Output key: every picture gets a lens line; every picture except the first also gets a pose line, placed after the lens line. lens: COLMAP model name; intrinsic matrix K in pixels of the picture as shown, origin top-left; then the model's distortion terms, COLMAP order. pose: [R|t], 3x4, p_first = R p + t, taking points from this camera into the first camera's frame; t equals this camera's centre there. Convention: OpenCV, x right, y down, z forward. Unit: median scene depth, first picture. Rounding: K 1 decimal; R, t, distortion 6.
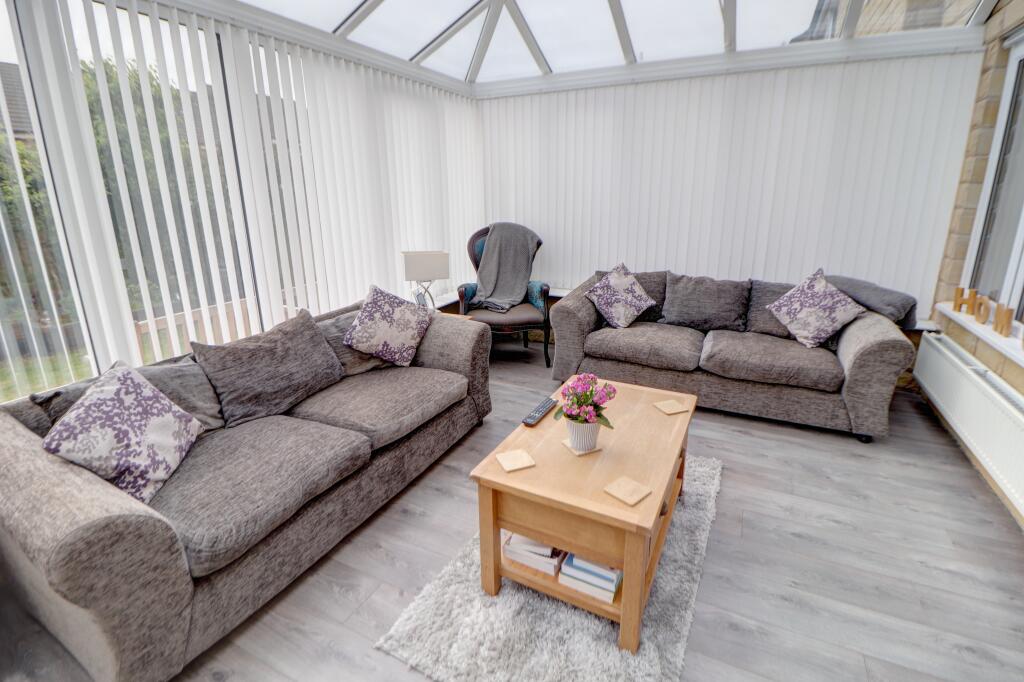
lens RADIAL K [[473.8, 0, 521.8], [0, 473.8, 318.3], [0, 0, 1]] dist [0.001124, -0.013035]
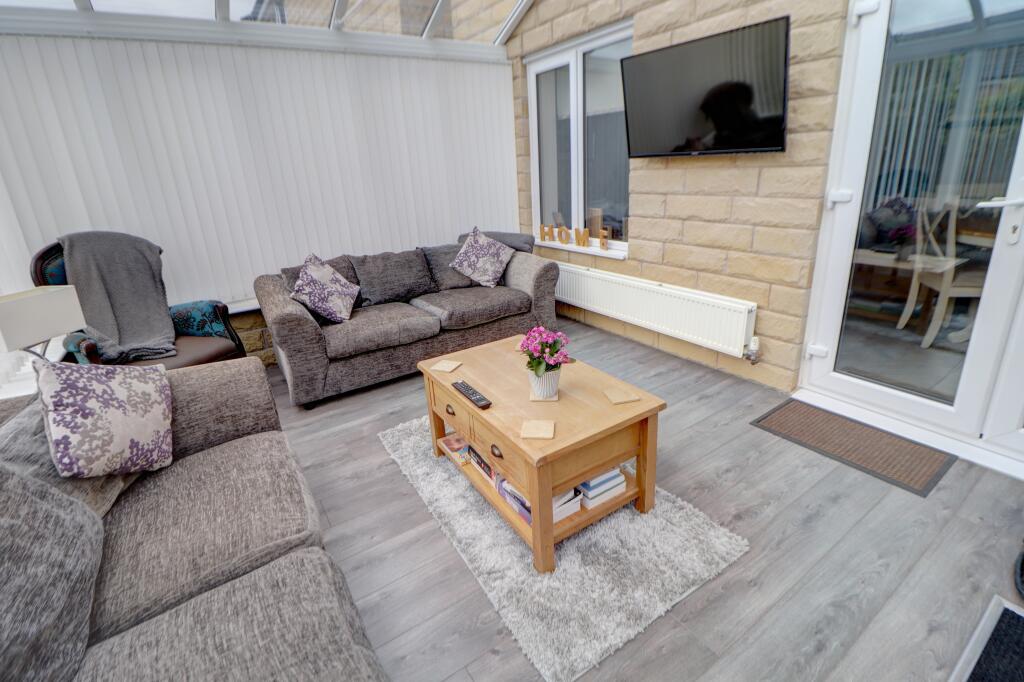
lens RADIAL K [[473.8, 0, 521.8], [0, 473.8, 318.3], [0, 0, 1]] dist [0.001124, -0.013035]
pose [[0.496358, -0.284846, 0.820056, -0.420762], [0.270296, 0.948390, 0.165820, -0.050091], [-0.824966, 0.139351, 0.547734, 0.247980]]
